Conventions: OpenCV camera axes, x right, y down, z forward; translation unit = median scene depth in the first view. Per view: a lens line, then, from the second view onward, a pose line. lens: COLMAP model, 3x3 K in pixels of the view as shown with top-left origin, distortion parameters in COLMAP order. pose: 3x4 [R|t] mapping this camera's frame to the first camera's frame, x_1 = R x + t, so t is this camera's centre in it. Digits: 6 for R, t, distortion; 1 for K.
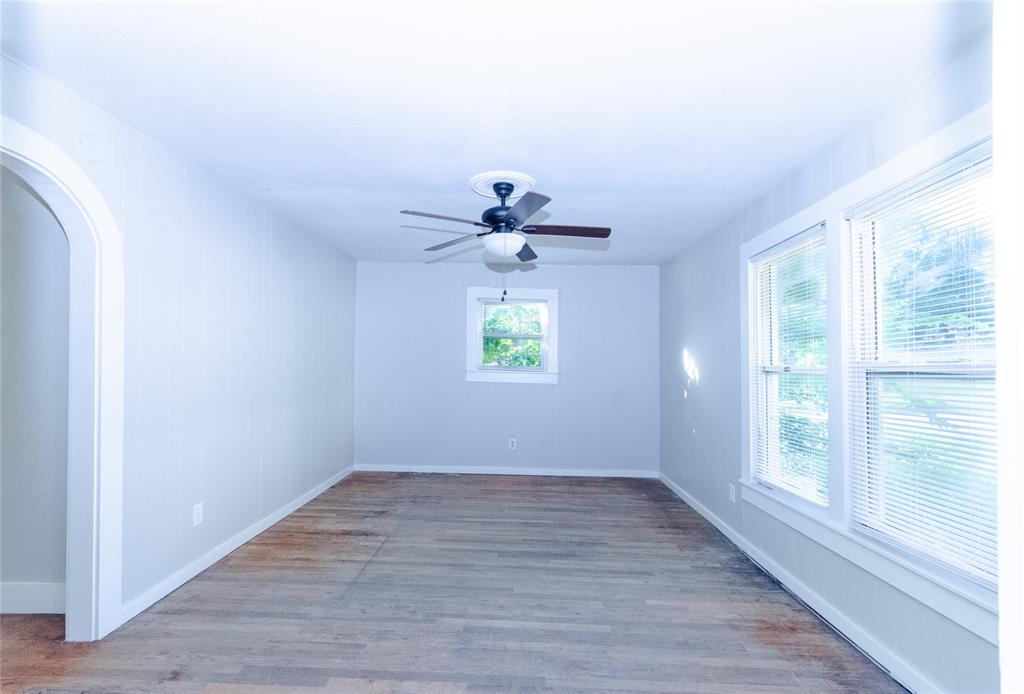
lens RADIAL K [[475.8, 0, 511.0], [0, 475.8, 363.2], [0, 0, 1]] dist [0.001745, 0.000541]
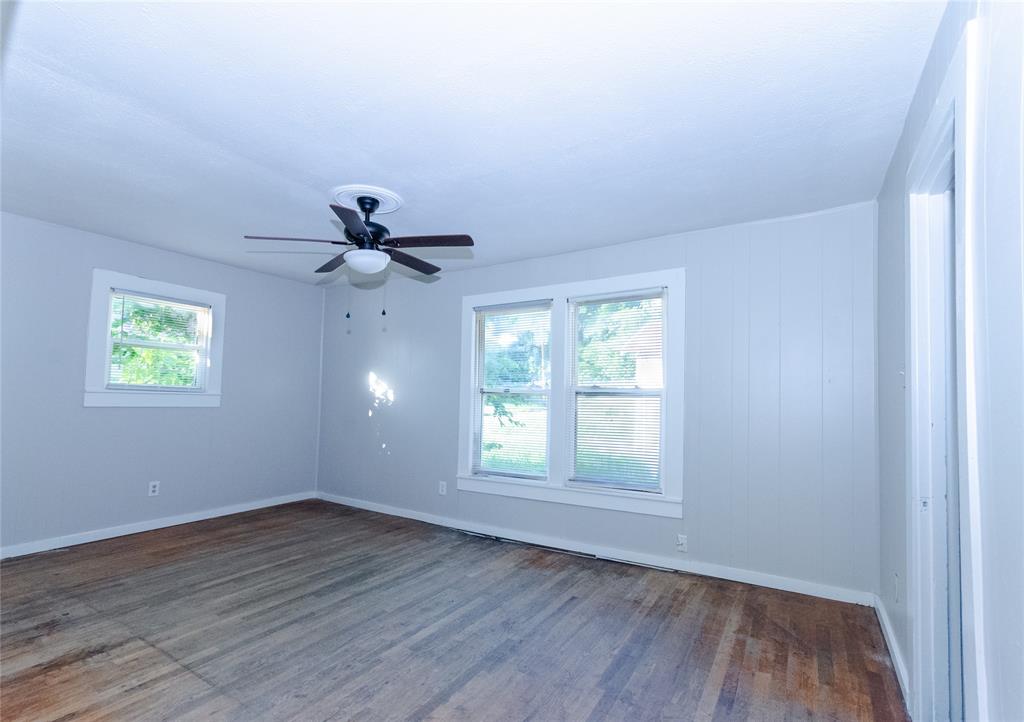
lens RADIAL K [[476.2, 0, 512.2], [0, 476.2, 384.1], [0, 0, 1]] dist [0.001936, 0.001161]
pose [[0.503514, 0.016007, 0.863839, -0.586594], [-0.016382, 0.999826, -0.008978, 0.003467], [-0.863831, -0.009631, 0.503689, 0.215217]]
